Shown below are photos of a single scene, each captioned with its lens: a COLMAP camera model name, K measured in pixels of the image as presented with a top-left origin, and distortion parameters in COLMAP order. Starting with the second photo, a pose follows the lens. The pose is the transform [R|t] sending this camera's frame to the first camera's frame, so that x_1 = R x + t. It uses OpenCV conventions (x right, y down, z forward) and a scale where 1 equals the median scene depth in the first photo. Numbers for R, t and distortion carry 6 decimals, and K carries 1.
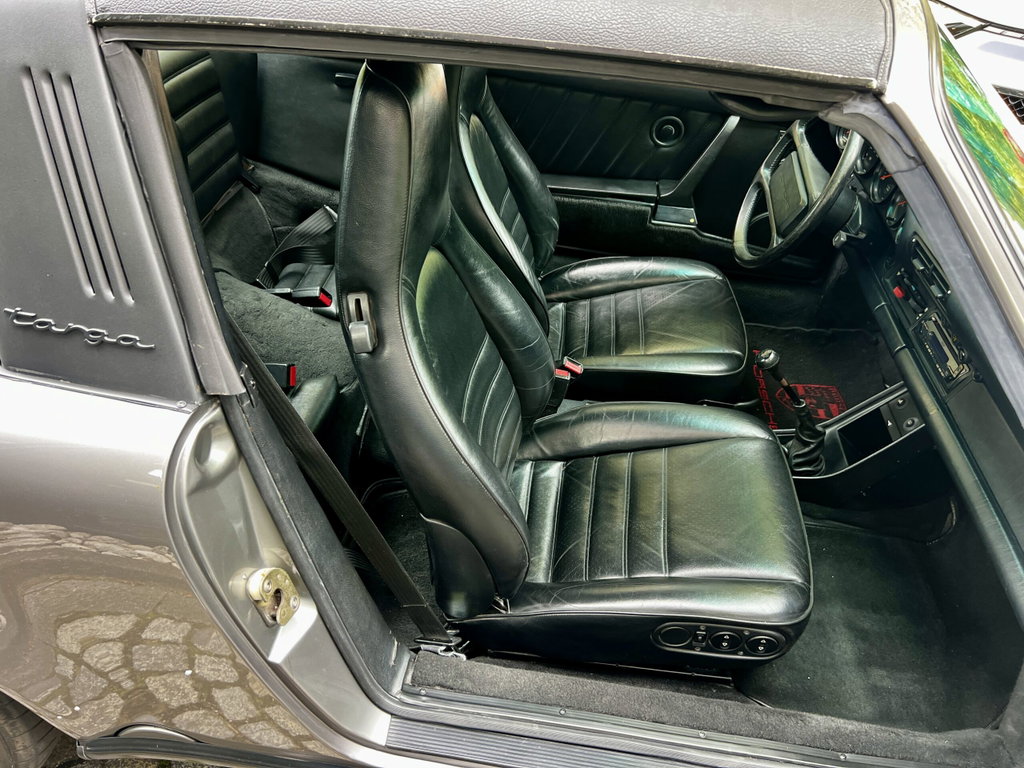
lens RADIAL K [[774.6, 0, 512.0], [0, 774.6, 384.0], [0, 0, 1]] dist [0.092781, -0.128243]
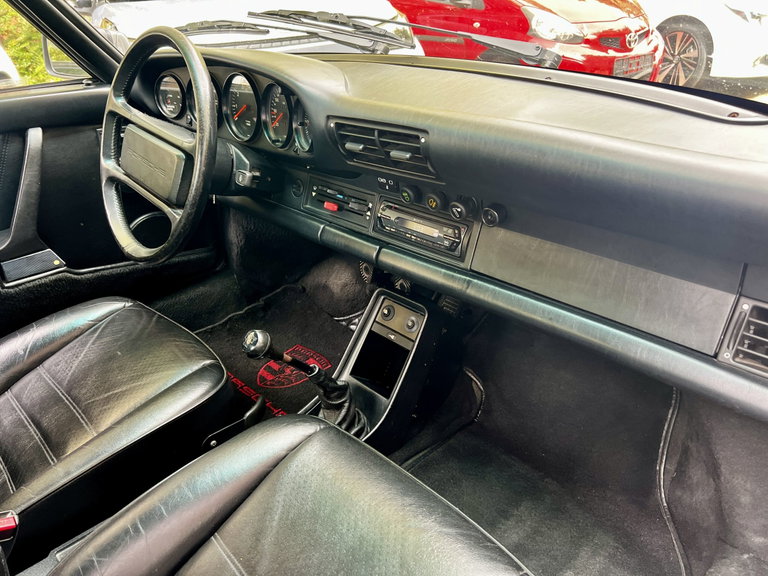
lens RADIAL K [[580.9, 0, 384.0], [0, 580.9, 288.0], [0, 0, 1]] dist [0.092781, -0.128243]
pose [[0.641307, -0.450003, 0.621467, 0.065509], [0.552318, 0.832972, 0.033203, -0.023499], [-0.532607, 0.321954, 0.782736, 0.408609]]
